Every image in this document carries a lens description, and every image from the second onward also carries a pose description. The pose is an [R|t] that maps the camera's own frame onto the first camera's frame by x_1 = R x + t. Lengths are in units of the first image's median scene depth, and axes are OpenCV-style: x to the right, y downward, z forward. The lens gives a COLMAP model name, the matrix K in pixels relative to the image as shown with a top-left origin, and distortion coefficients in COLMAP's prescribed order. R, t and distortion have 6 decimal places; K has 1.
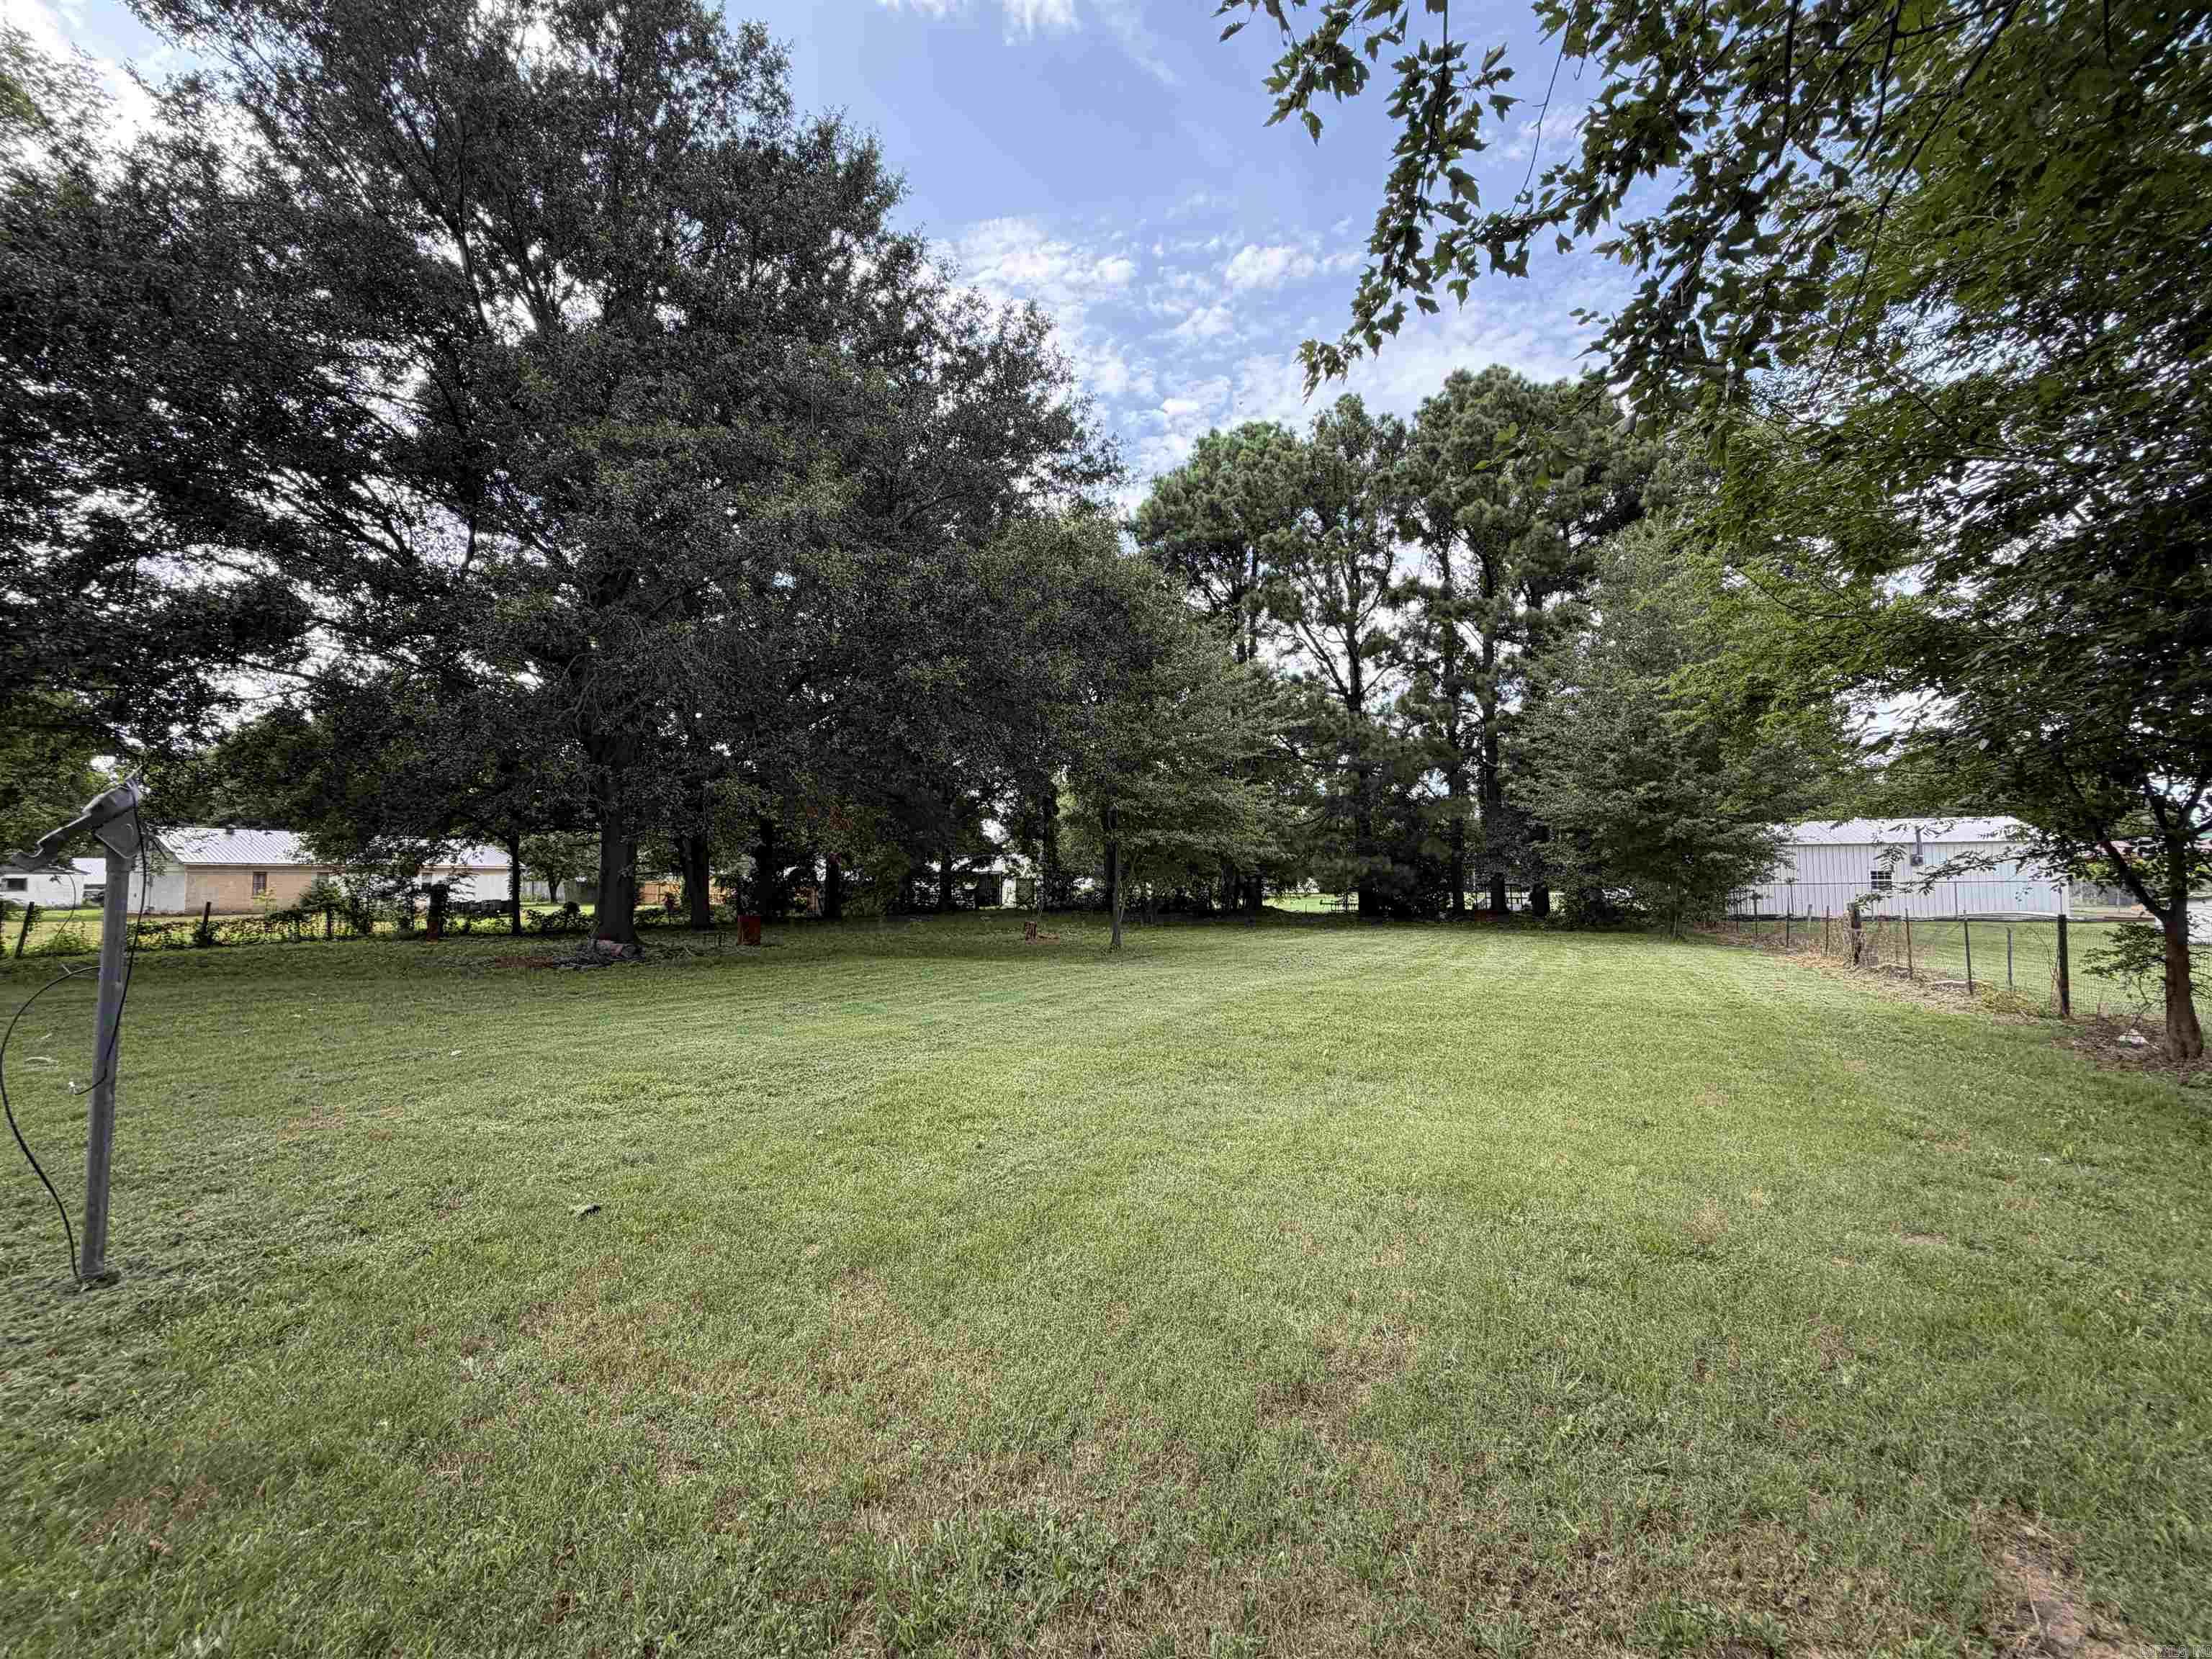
lens RADIAL K [[901.4, 0, 1106.6], [0, 901.4, 838.5], [0, 0, 1]] dist [-0.001560, 0.000073]
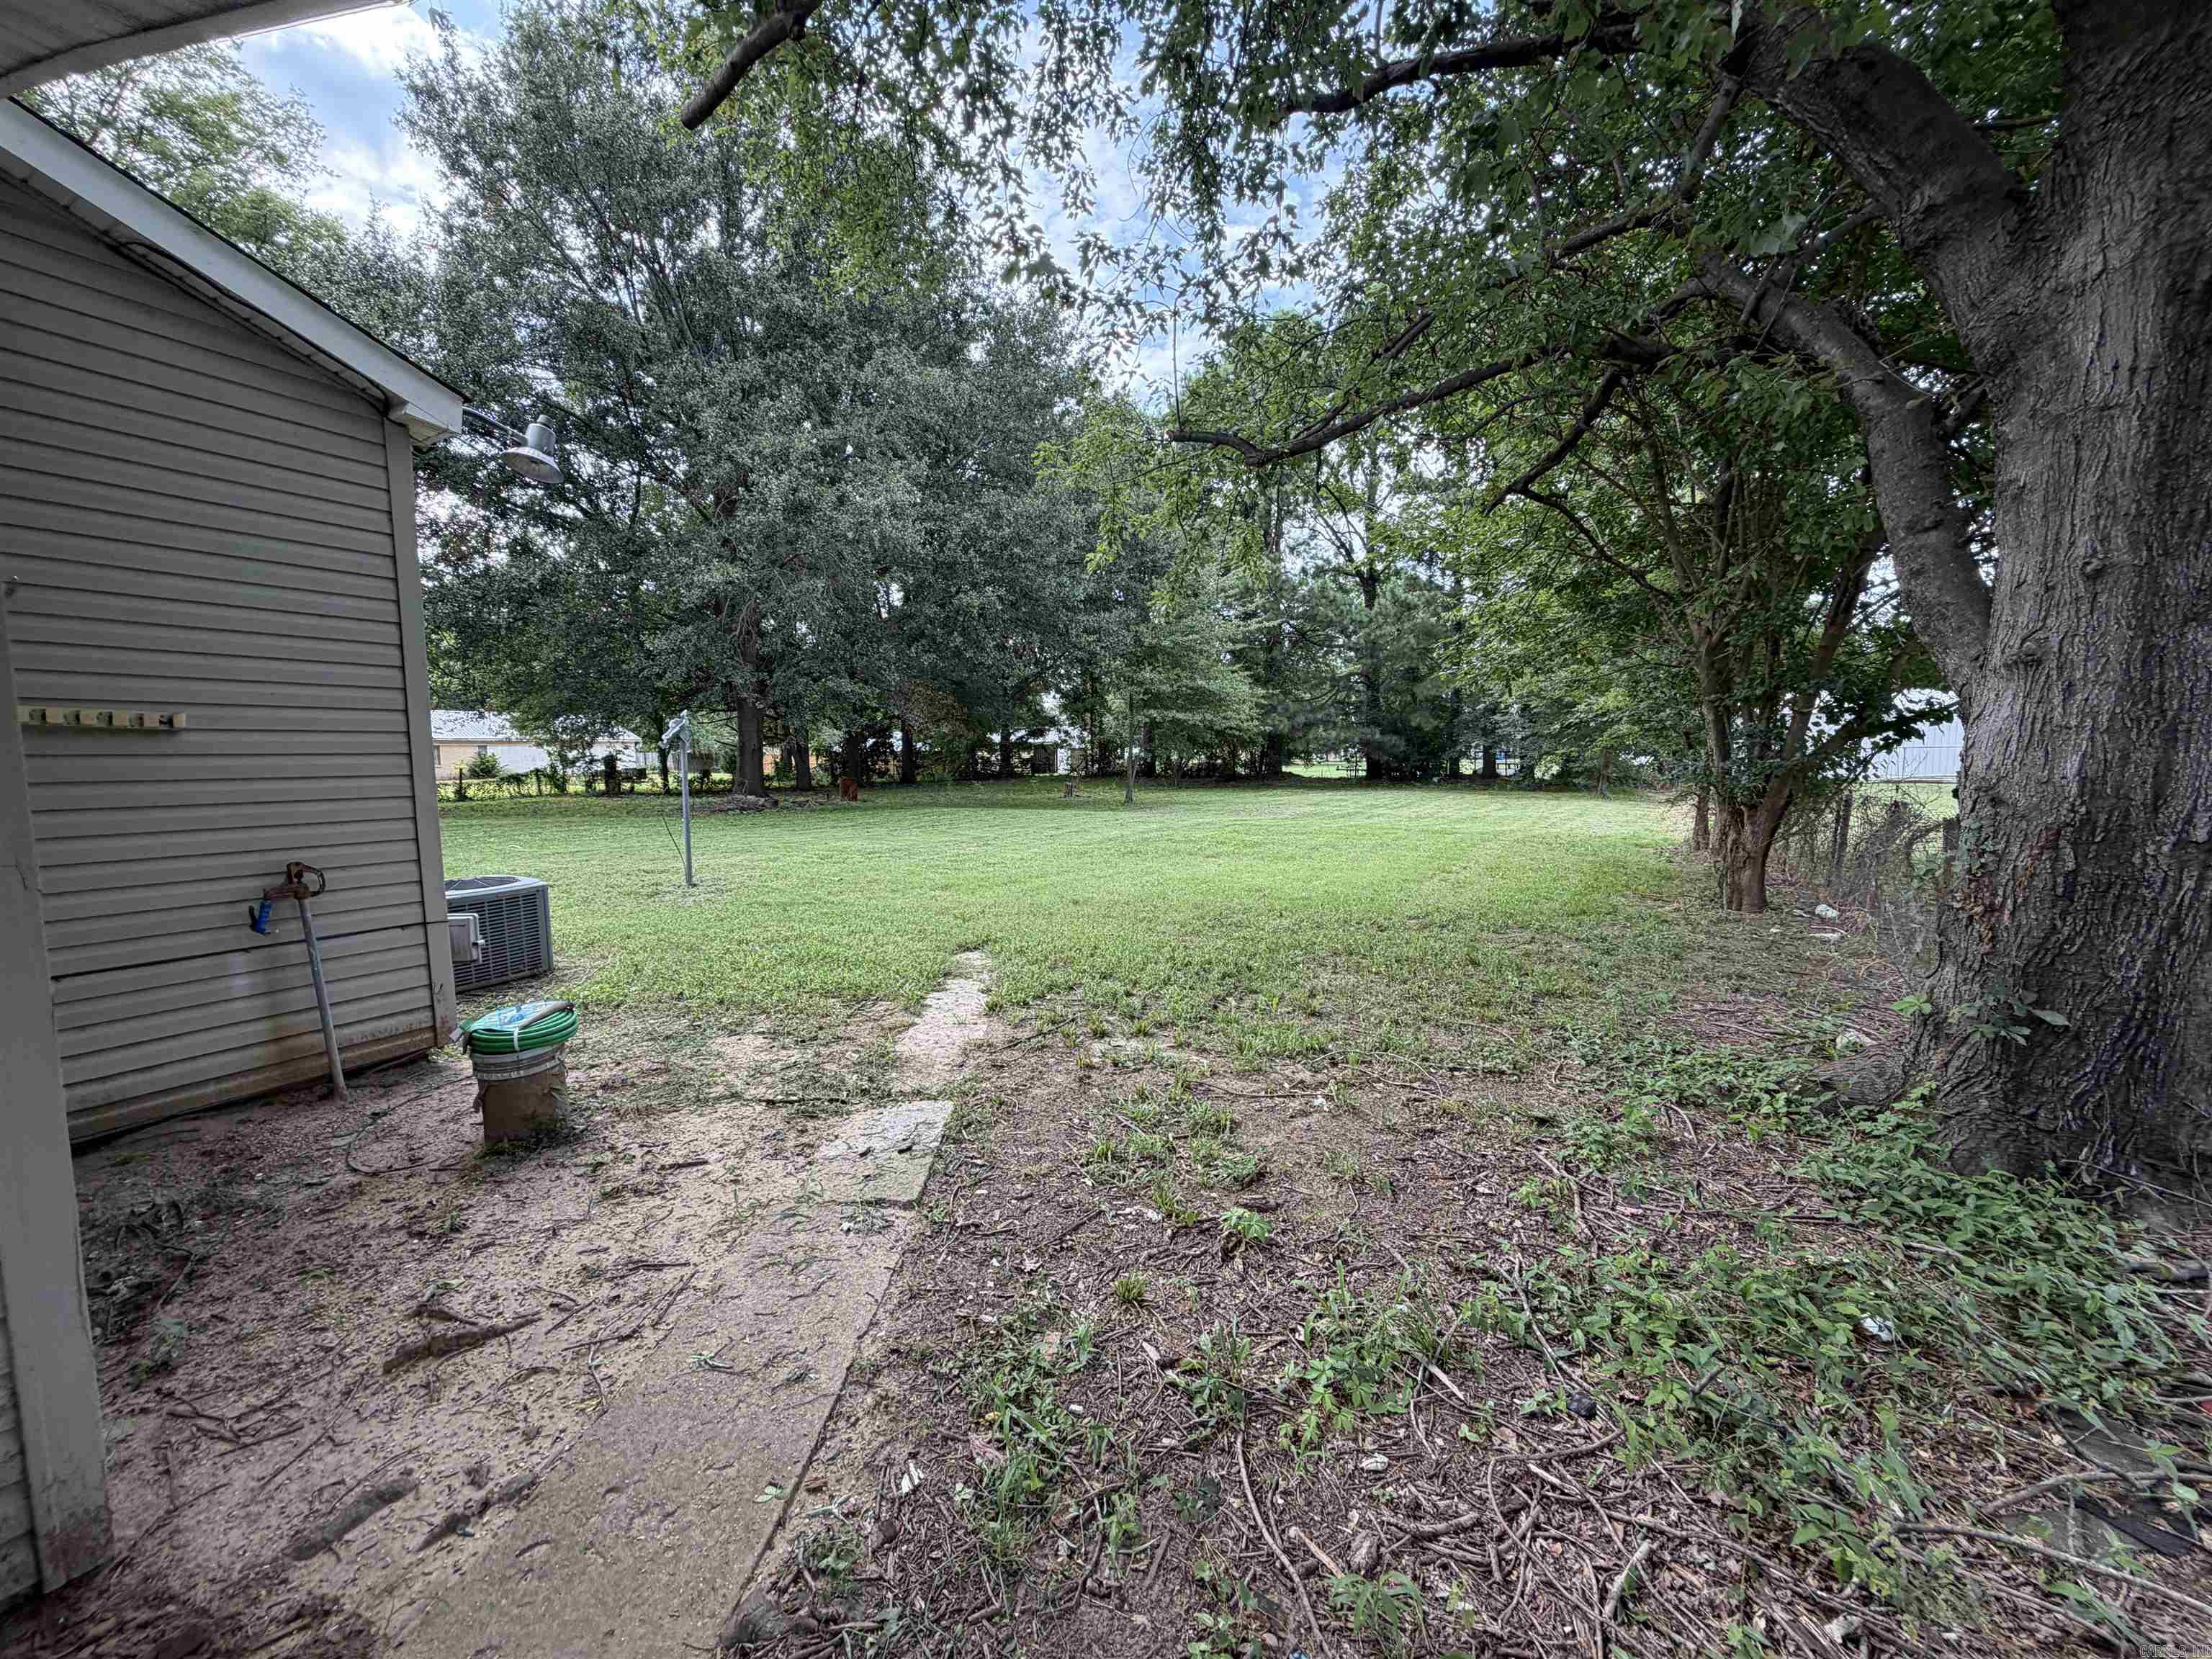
lens RADIAL K [[901.4, 0, 1106.6], [0, 901.4, 838.5], [0, 0, 1]] dist [-0.001560, 0.000073]
pose [[0.997306, 0.003249, -0.073283, 0.036992], [0.007369, 0.989528, 0.144151, -0.006632], [0.072984, -0.144303, 0.986838, -0.142863]]
